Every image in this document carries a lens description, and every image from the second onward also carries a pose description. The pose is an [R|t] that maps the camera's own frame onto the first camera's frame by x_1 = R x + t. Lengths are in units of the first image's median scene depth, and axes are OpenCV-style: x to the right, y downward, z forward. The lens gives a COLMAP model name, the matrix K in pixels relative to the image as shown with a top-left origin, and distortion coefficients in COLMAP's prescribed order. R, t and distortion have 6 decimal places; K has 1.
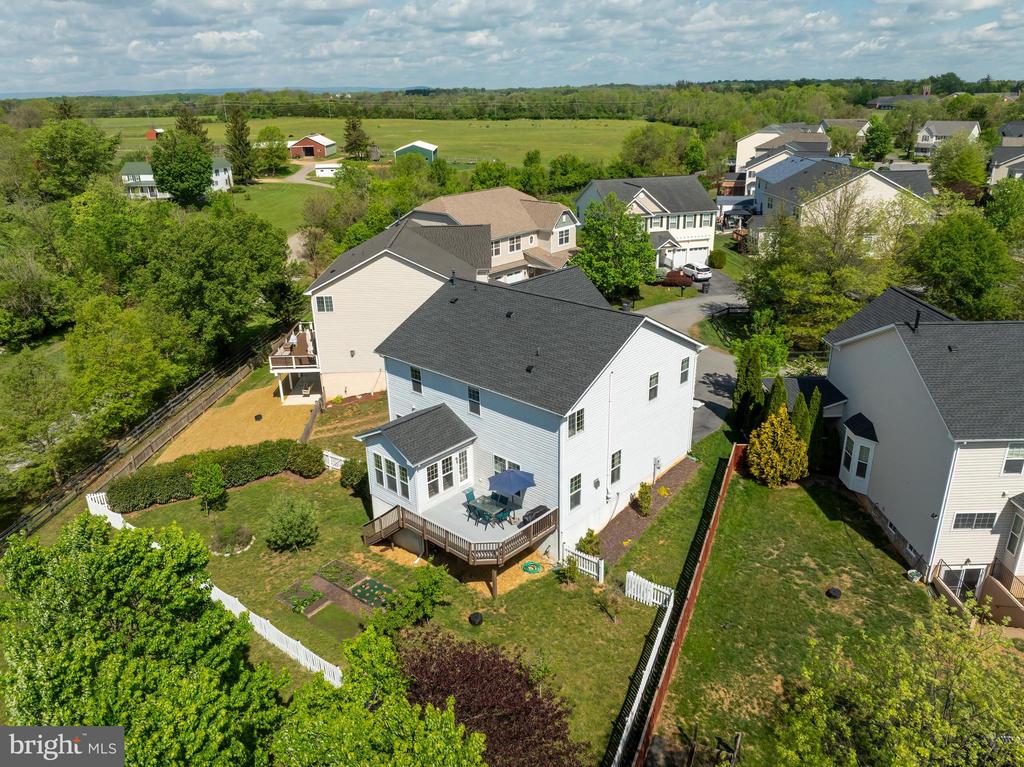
lens RADIAL K [[745.3, 0, 512.0], [0, 745.3, 383.5], [0, 0, 1]] dist [-0.038051, -0.001009]
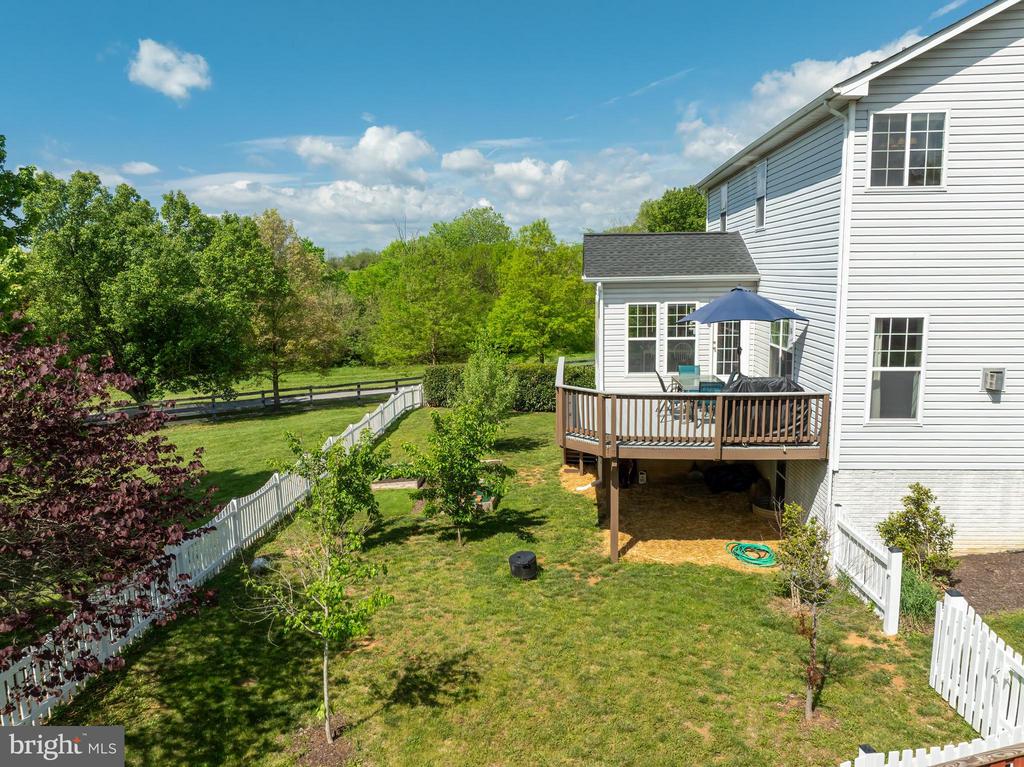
lens RADIAL K [[731.2, 0, 512.0], [0, 731.2, 383.5], [0, 0, 1]] dist [-0.038123, 0.003726]
pose [[0.621086, 0.127002, -0.773384, 0.229260], [-0.285171, 0.955764, -0.072063, 0.219569], [0.730020, 0.265304, 0.629829, 0.618607]]
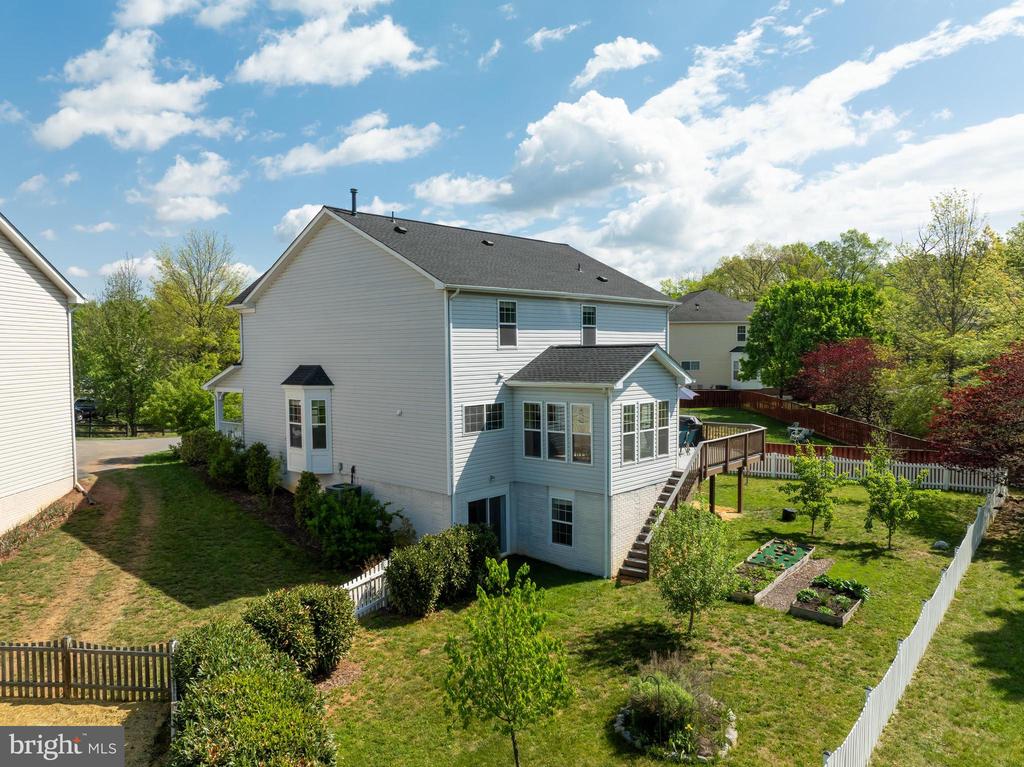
lens RADIAL K [[745.3, 0, 512.0], [0, 745.3, 383.5], [0, 0, 1]] dist [-0.038051, -0.001009]
pose [[-0.012742, -0.030510, 0.999453, -0.792317], [0.375428, 0.926262, 0.033062, 0.023329], [-0.926764, 0.375644, -0.000348, 1.094554]]
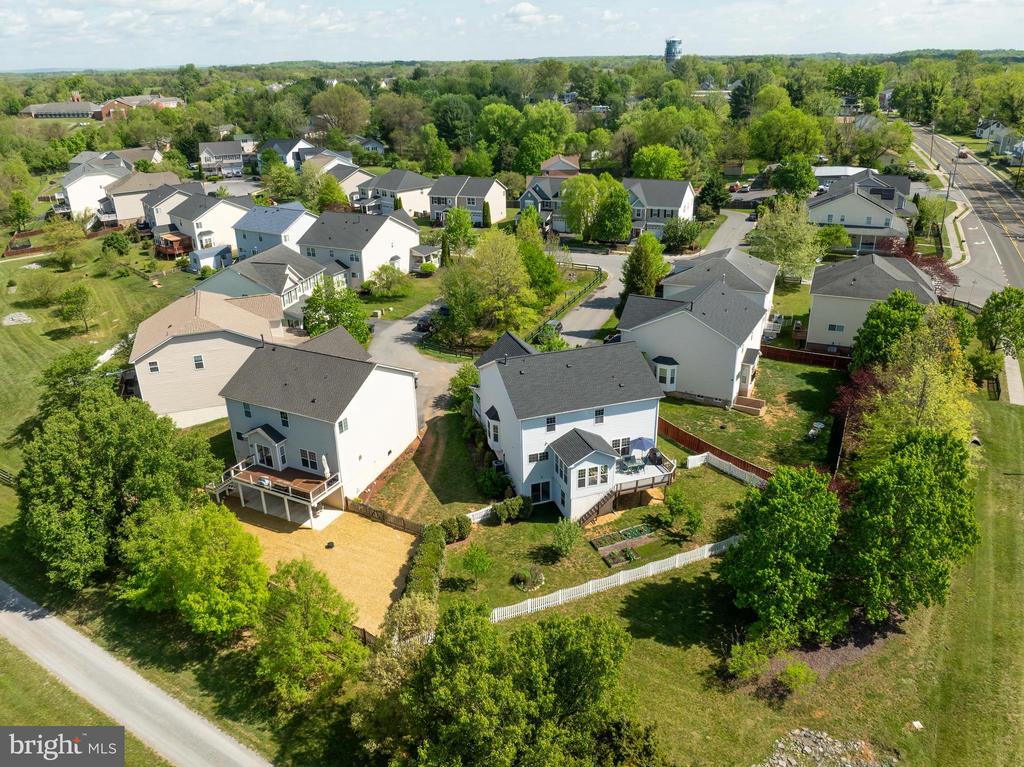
lens RADIAL K [[754.3, 0, 512.0], [0, 754.3, 383.5], [0, 0, 1]] dist [-0.014043, 0.000747]
pose [[0.479798, -0.333602, 0.811483, -1.542123], [0.327565, 0.926127, 0.187056, -0.439962], [-0.813938, 0.176065, 0.553630, 0.184690]]
